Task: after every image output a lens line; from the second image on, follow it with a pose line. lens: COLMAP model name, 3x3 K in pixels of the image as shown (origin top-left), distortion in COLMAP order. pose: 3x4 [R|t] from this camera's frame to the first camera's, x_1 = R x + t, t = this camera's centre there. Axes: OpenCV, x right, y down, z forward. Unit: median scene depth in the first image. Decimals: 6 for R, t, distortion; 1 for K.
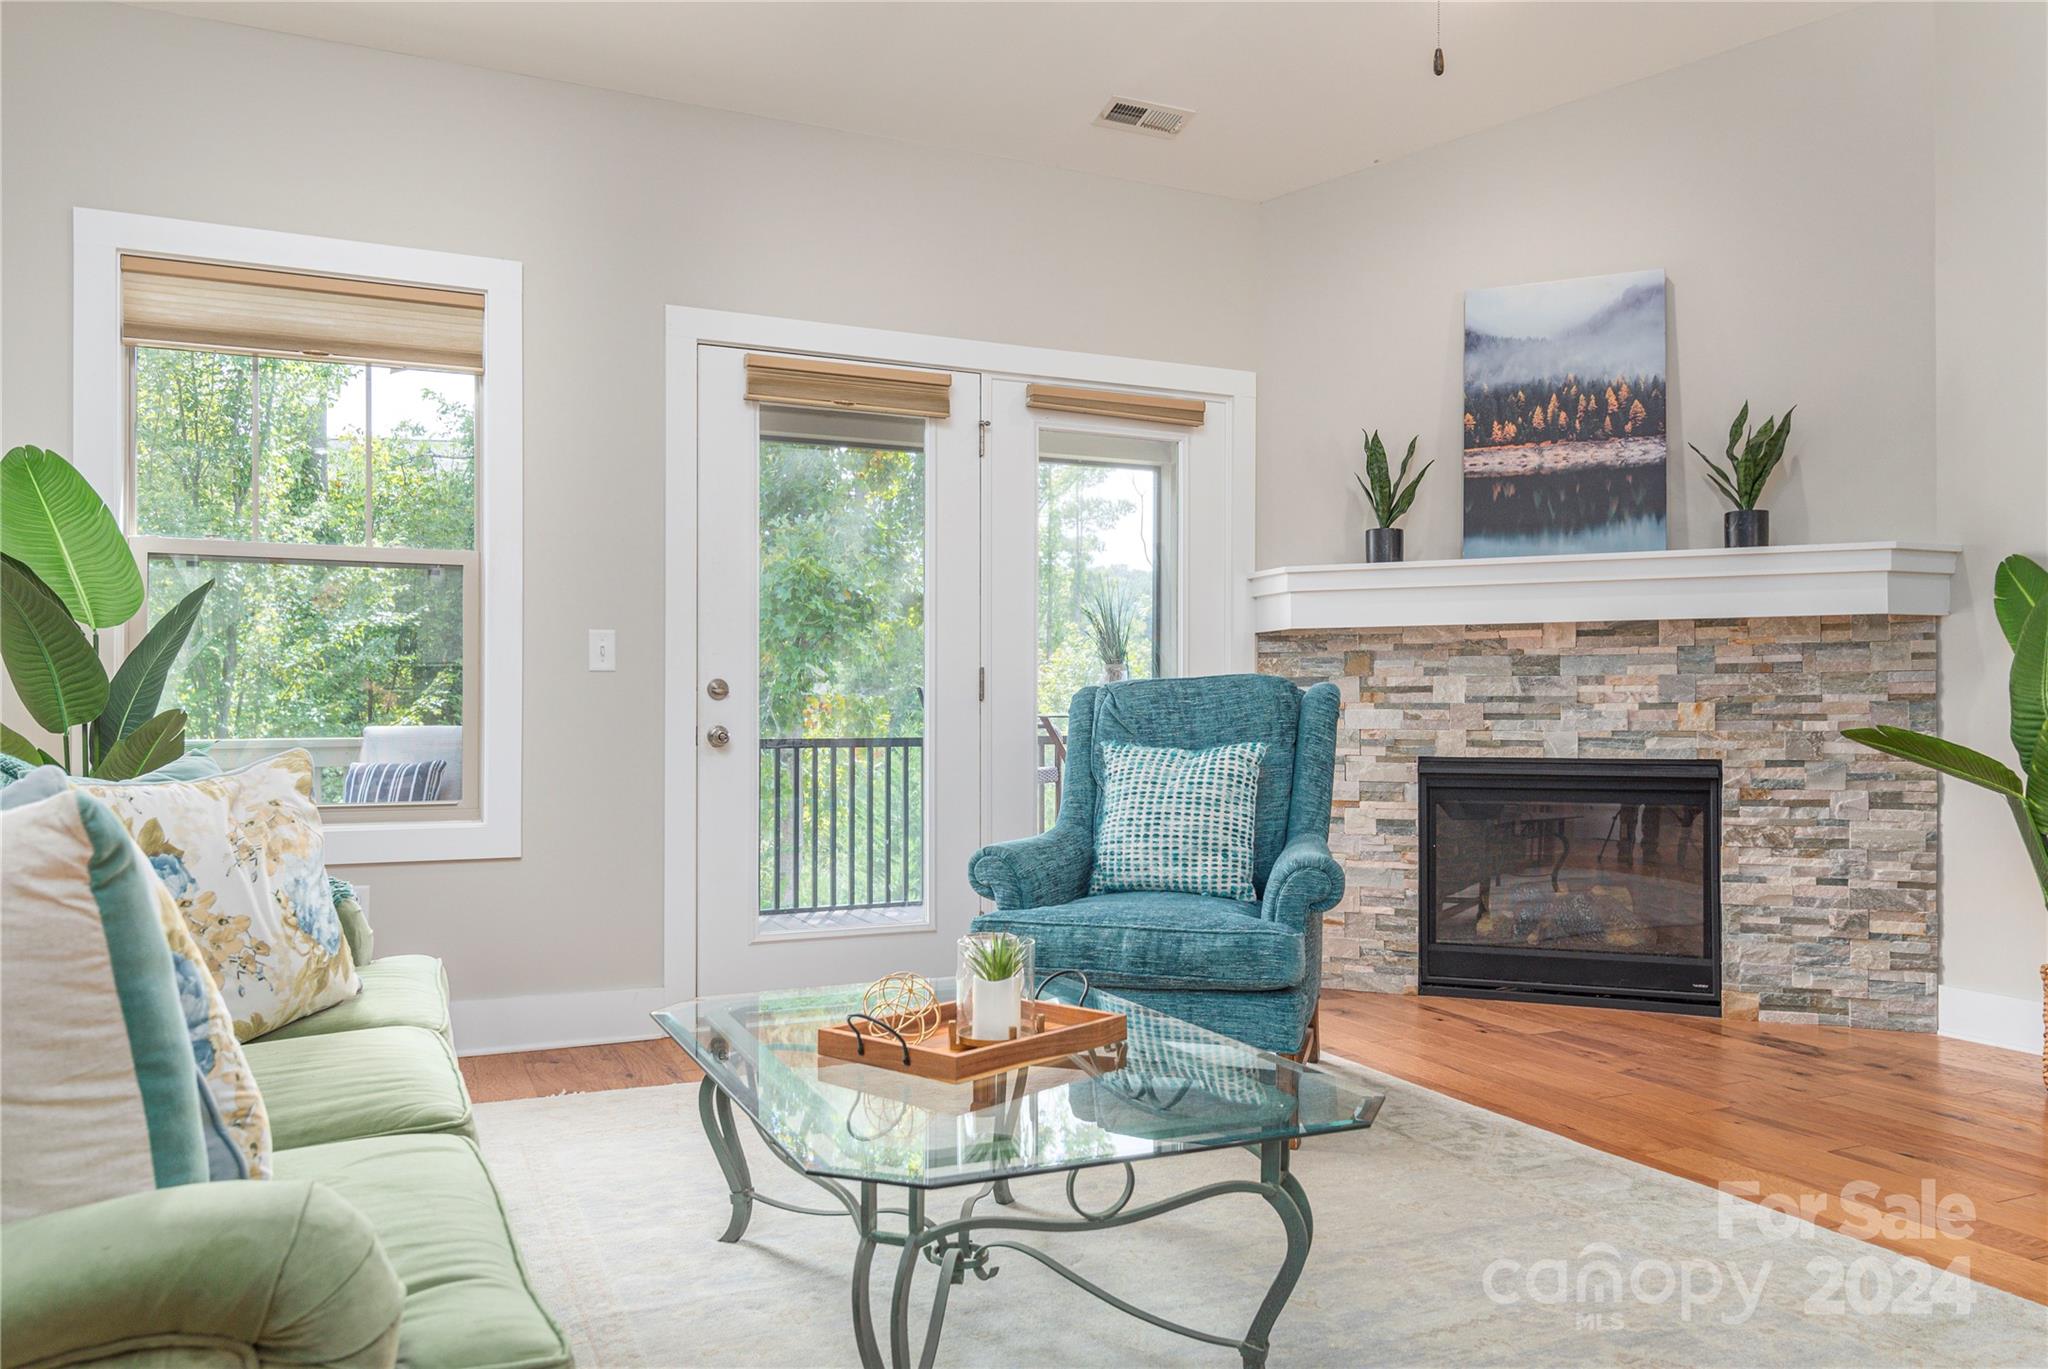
lens RADIAL K [[1443.2, 0, 1032.5], [0, 1443.2, 713.3], [0, 0, 1]] dist [0.002546, -0.001105]
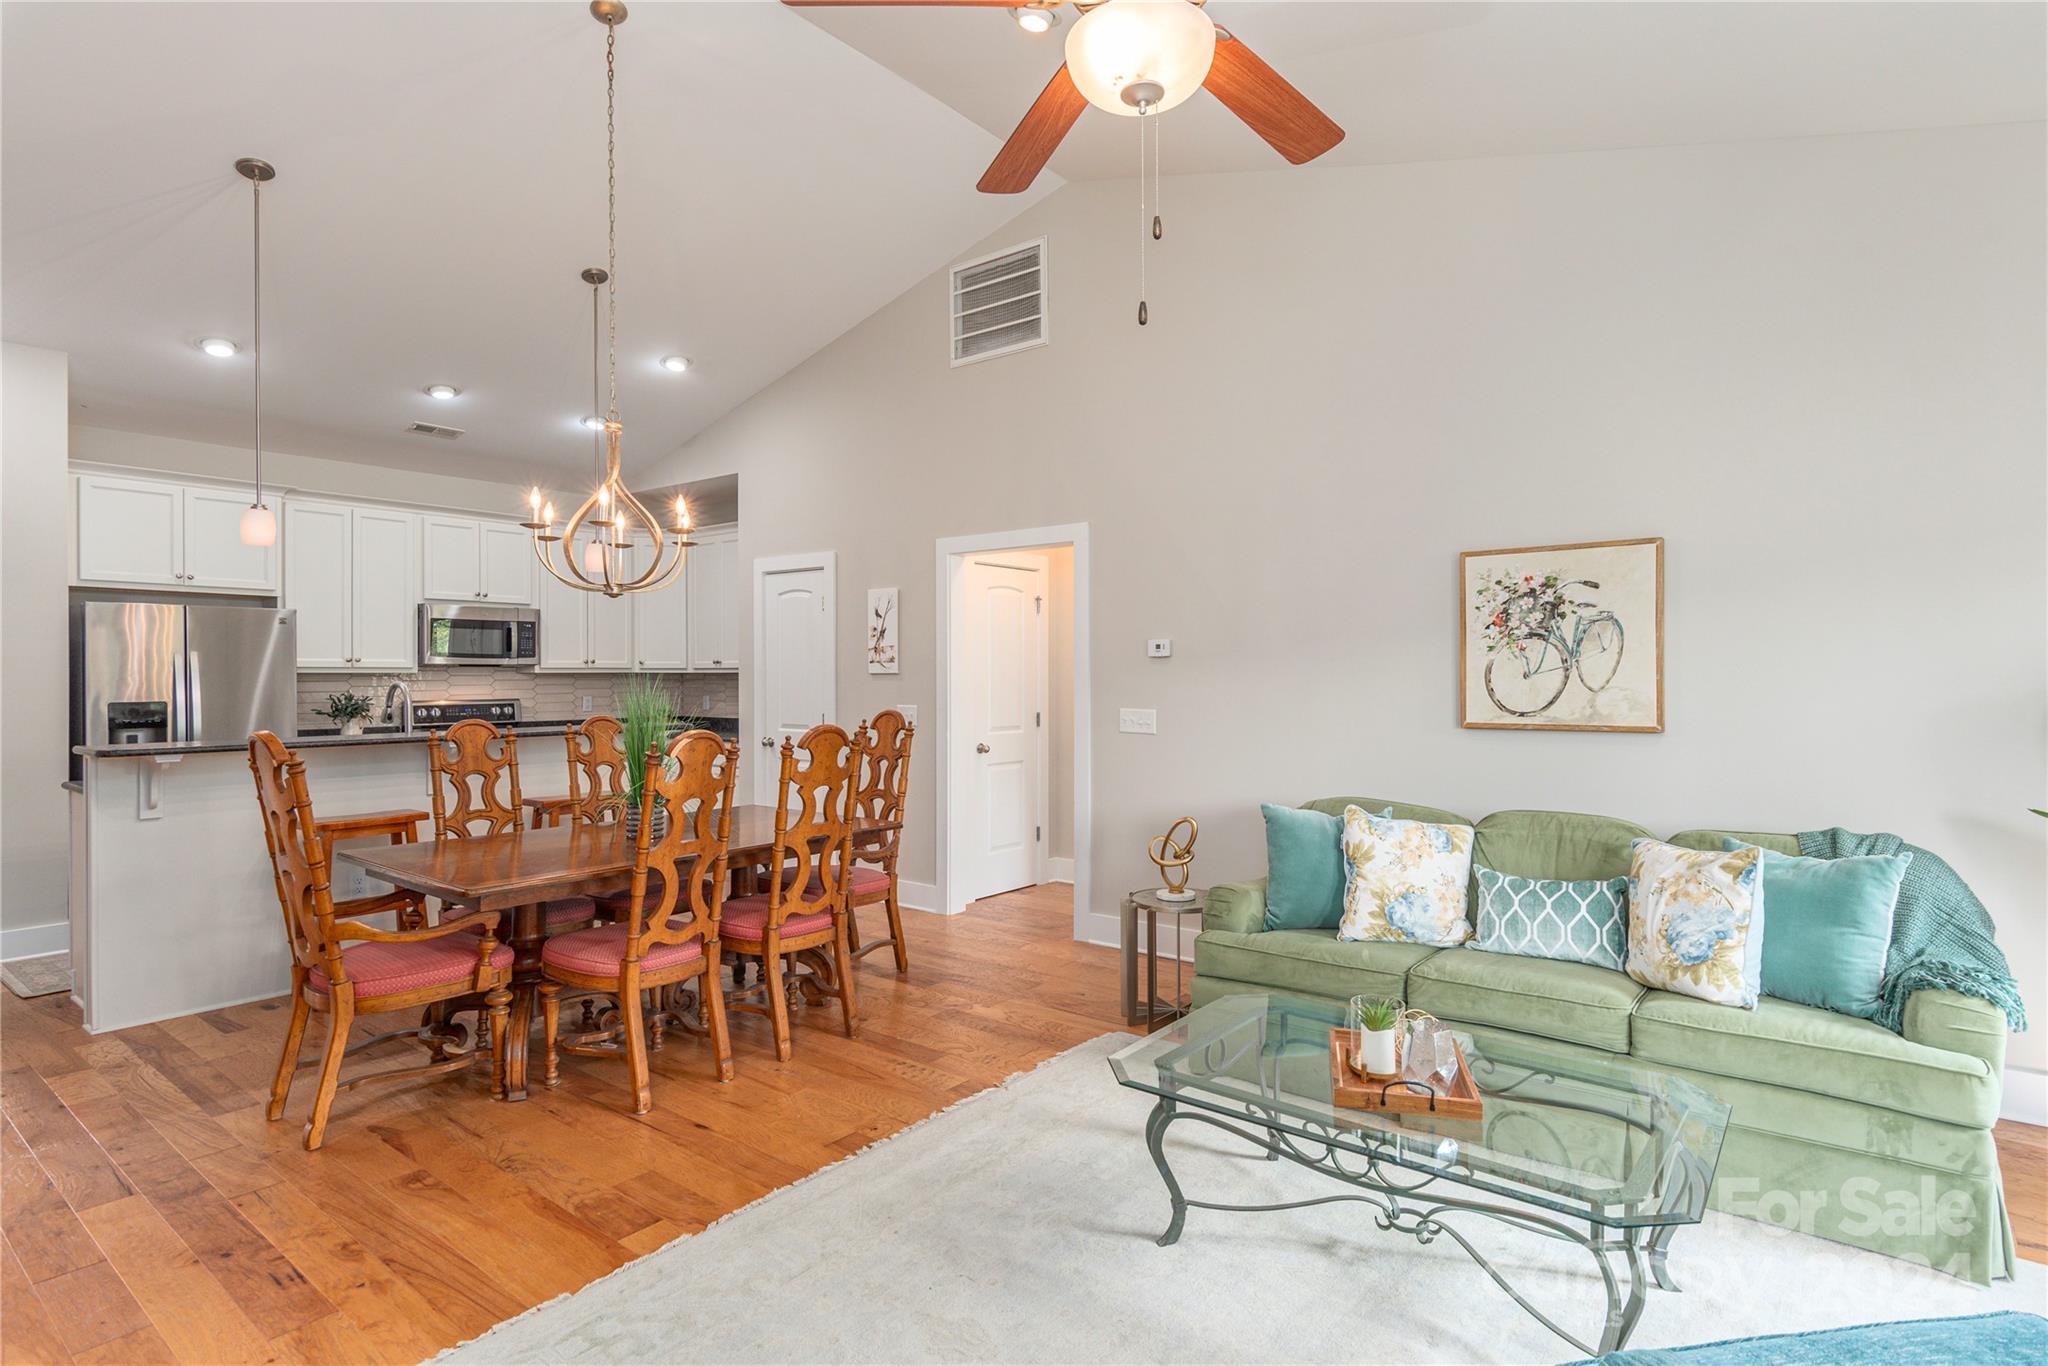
lens RADIAL K [[1024.4, 0, 1055.2], [0, 1024.4, 681.6], [0, 0, 1]] dist [0.003281, 0.000315]
pose [[-0.882637, 0.004002, -0.470038, 0.372319], [0.003020, 0.999991, 0.002843, -0.086370], [0.470046, 0.001090, -0.882642, 0.869522]]
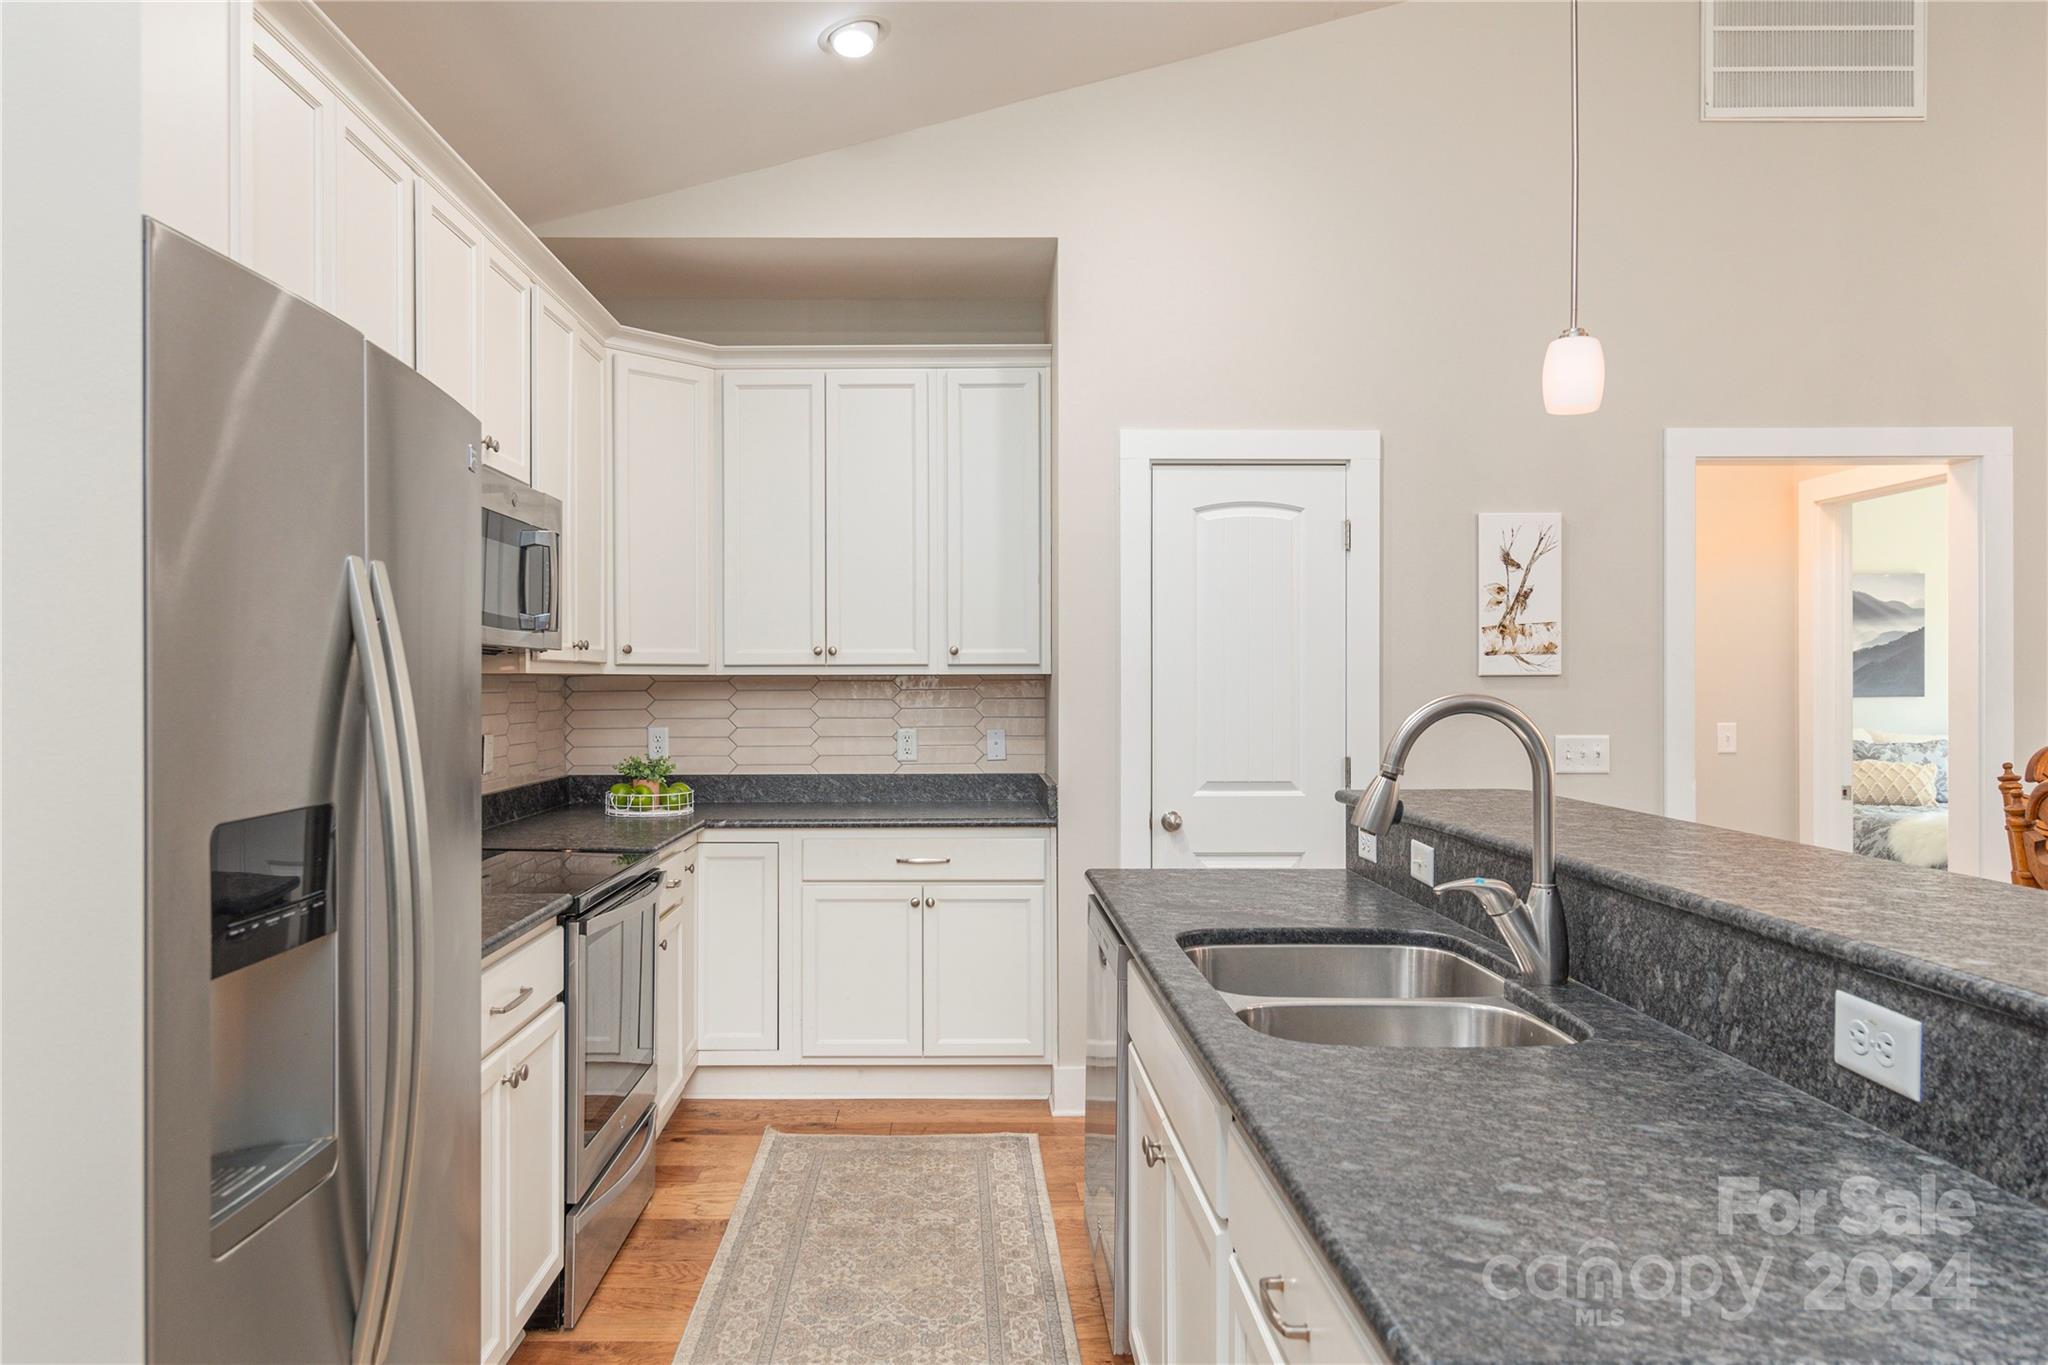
lens RADIAL K [[1345.6, 0, 948.3], [0, 1345.6, 687.4], [0, 0, 1]] dist [0.002534, 0.000246]
pose [[-0.422977, 0.003237, -0.906135, 0.947997], [0.006374, 0.999980, 0.000596, -0.088728], [0.906118, -0.005523, -0.422989, -0.408256]]
